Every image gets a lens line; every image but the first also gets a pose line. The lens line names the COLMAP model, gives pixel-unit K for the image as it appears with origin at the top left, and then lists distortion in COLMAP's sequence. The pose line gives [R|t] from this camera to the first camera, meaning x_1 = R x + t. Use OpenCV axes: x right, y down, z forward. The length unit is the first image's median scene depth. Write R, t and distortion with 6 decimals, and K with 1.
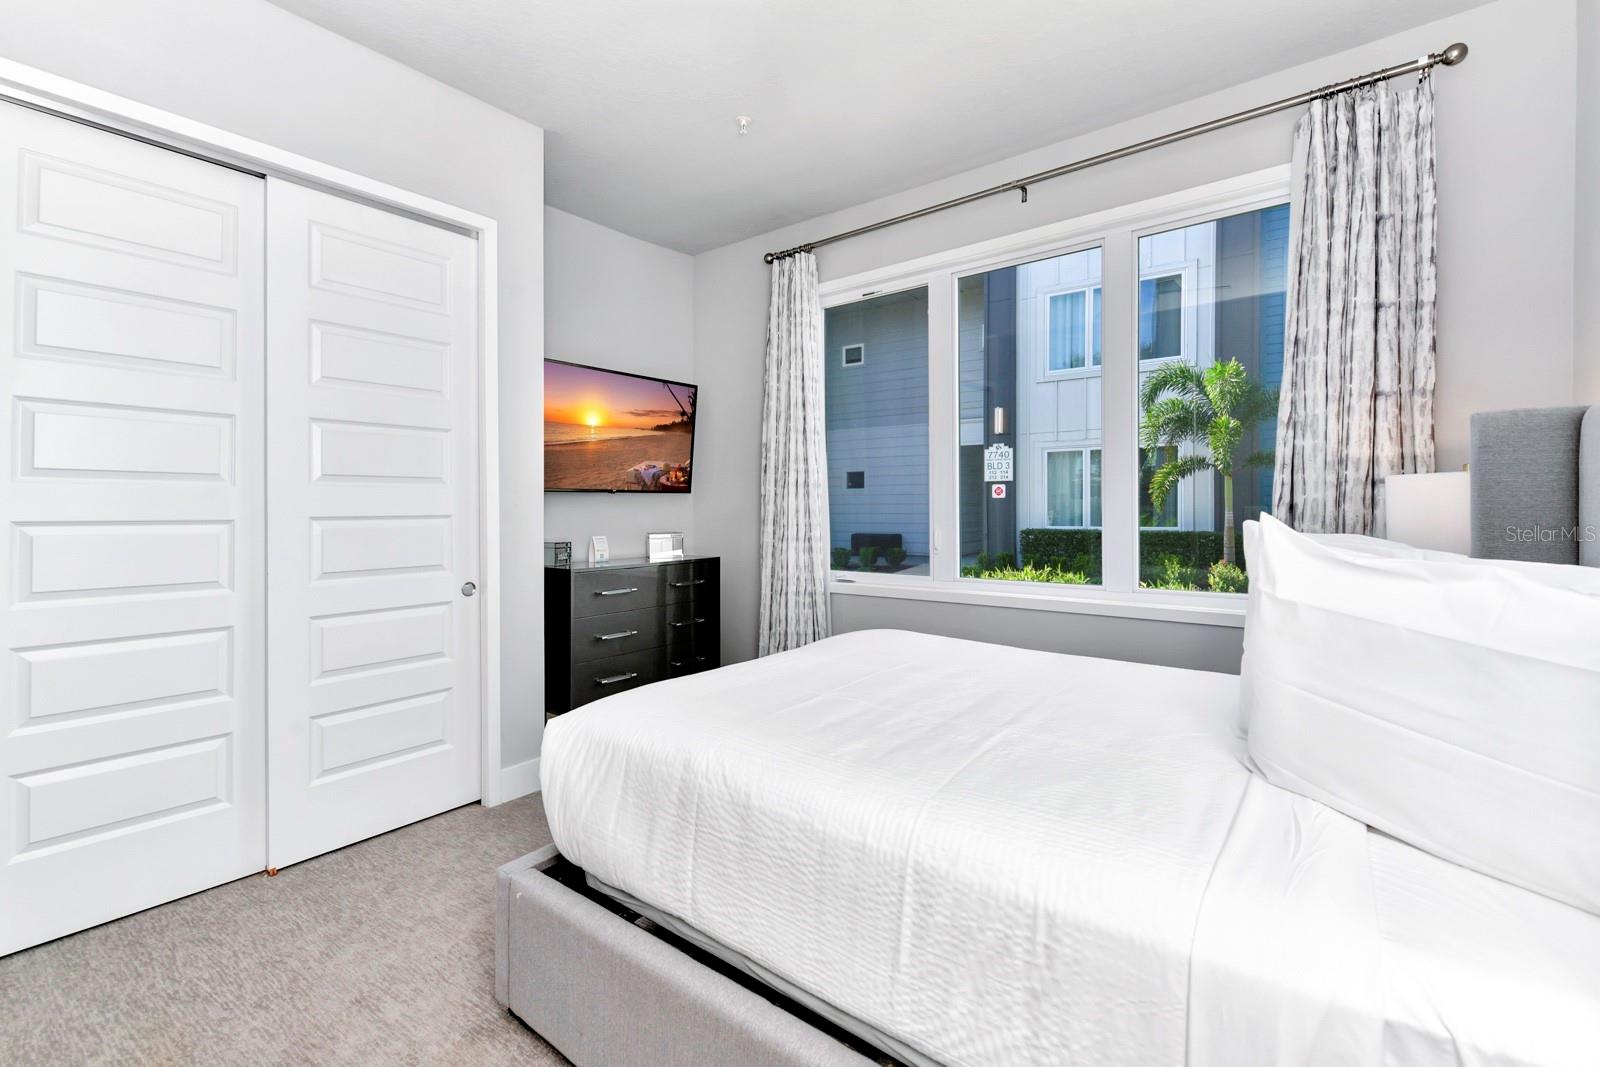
lens RADIAL K [[717.6, 0, 766.5], [0, 717.6, 512.7], [0, 0, 1]] dist [0.015699, -0.002328]
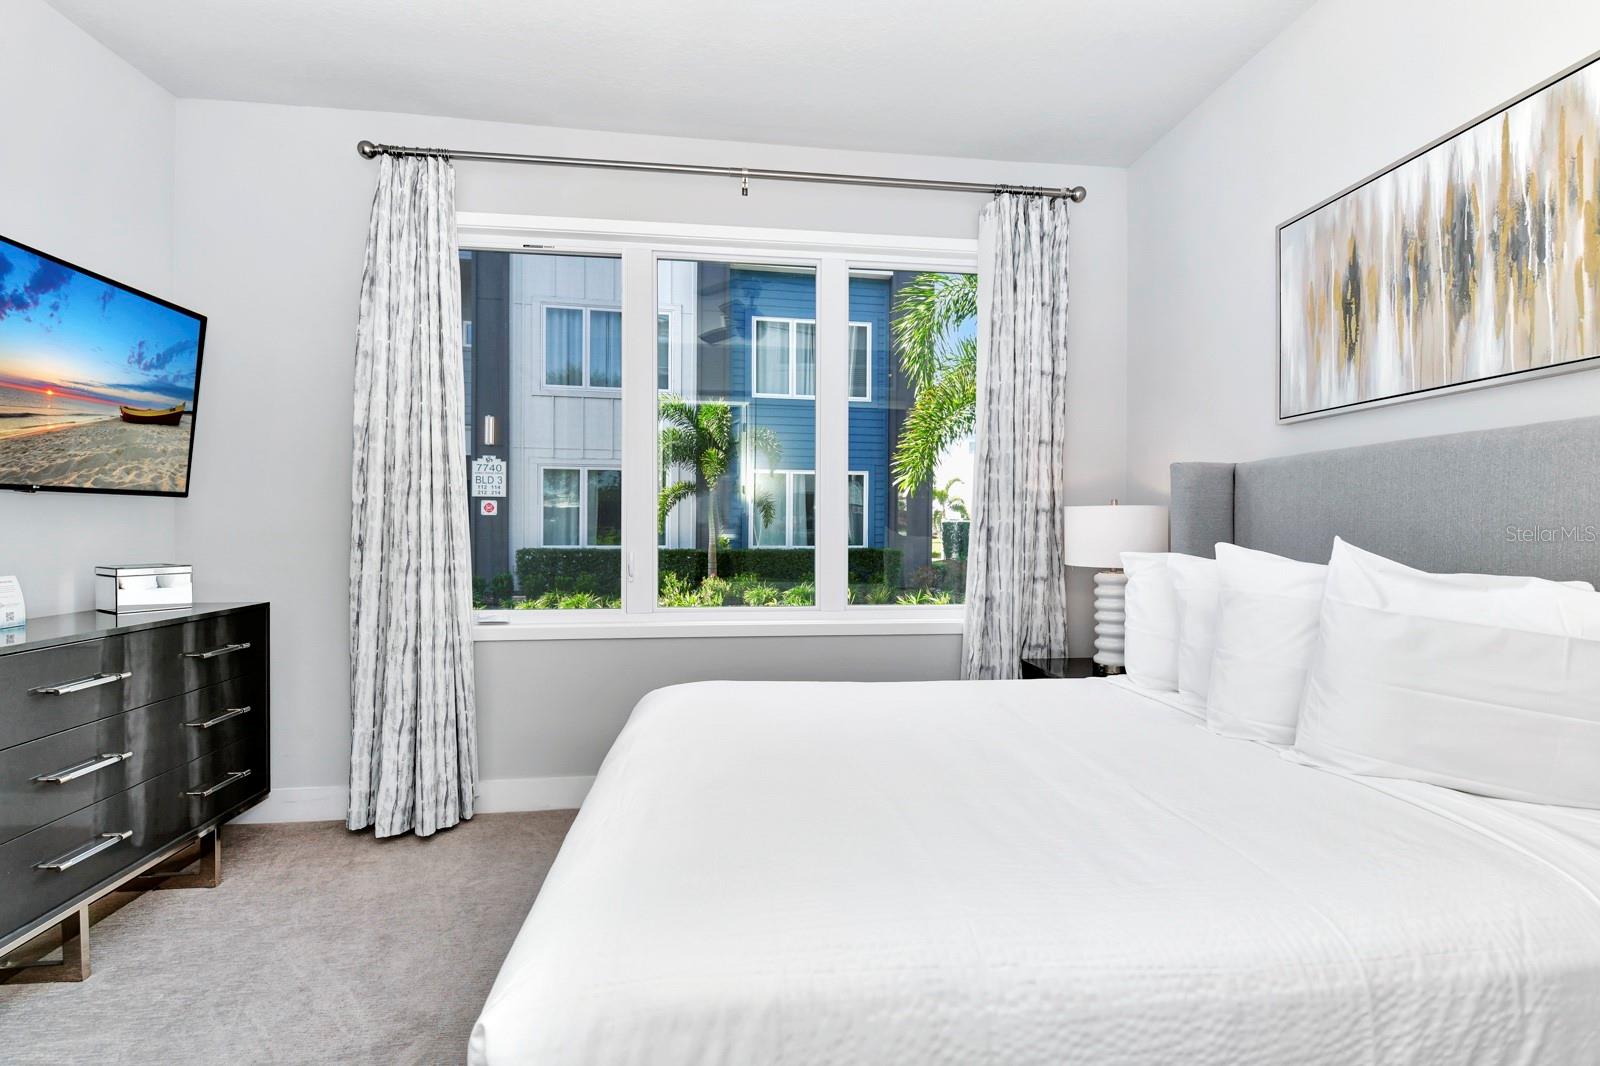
lens RADIAL K [[717.6, 0, 790.6], [0, 717.6, 538.1], [0, 0, 1]] dist [0.015699, -0.002328]
pose [[0.688327, -0.002133, 0.725397, -0.216524], [-0.005000, 0.999958, 0.007685, -0.000834], [-0.725383, -0.008917, 0.688288, 0.256424]]
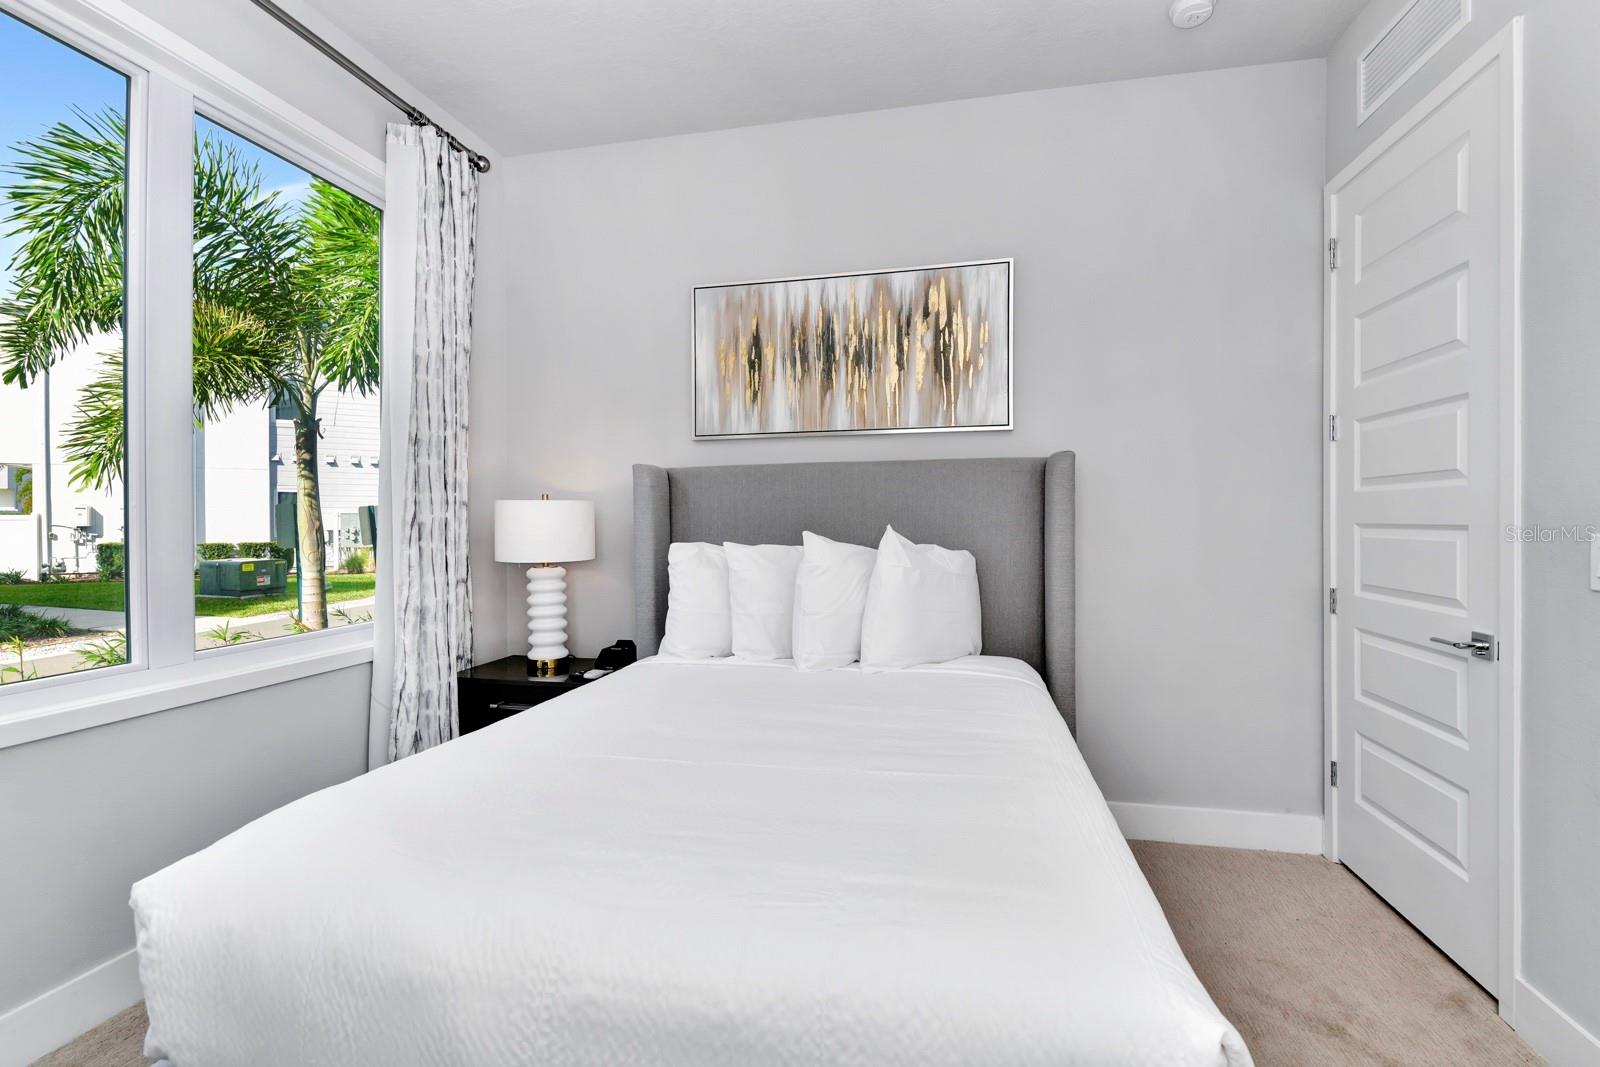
lens RADIAL K [[717.6, 0, 804.1], [0, 717.6, 521.5], [0, 0, 1]] dist [0.015699, -0.002328]
pose [[-0.466882, -0.006365, 0.884297, -0.231788], [0.008860, 0.999890, 0.011875, -0.013165], [-0.884275, 0.013380, -0.466774, 0.608577]]
